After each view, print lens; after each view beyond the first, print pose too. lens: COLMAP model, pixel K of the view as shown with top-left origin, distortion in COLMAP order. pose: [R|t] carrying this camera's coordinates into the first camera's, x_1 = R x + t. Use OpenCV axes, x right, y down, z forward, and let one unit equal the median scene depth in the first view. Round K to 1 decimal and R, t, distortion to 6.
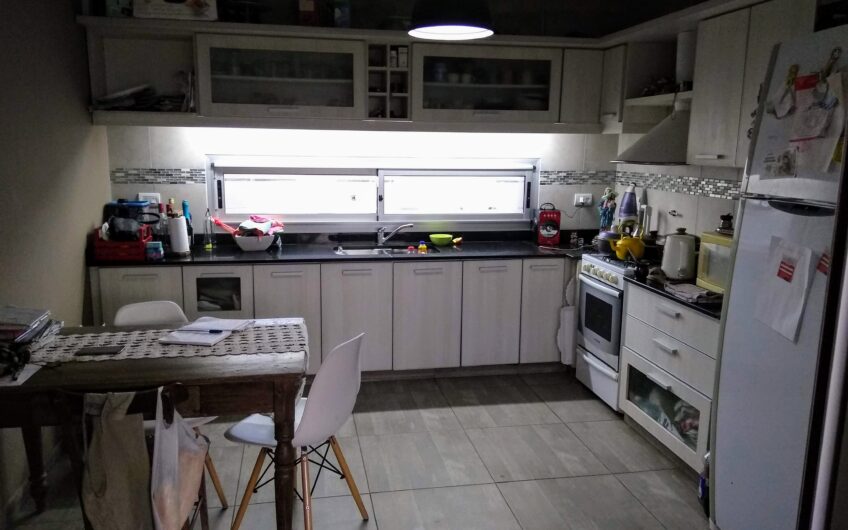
lens RADIAL K [[654.5, 0, 411.8], [0, 654.5, 264.0], [0, 0, 1]] dist [0.092314, -0.115715]
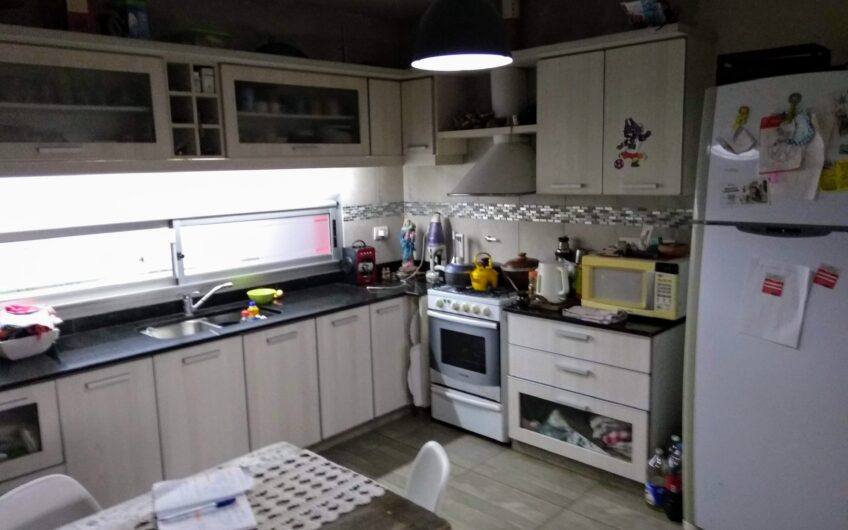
lens RADIAL K [[654.5, 0, 411.8], [0, 654.5, 264.0], [0, 0, 1]] dist [0.092314, -0.115715]
pose [[0.812184, -0.124843, 0.569887, -0.305002], [0.142882, 0.989652, 0.013169, -0.068918], [-0.565634, 0.070731, 0.821618, 0.217619]]
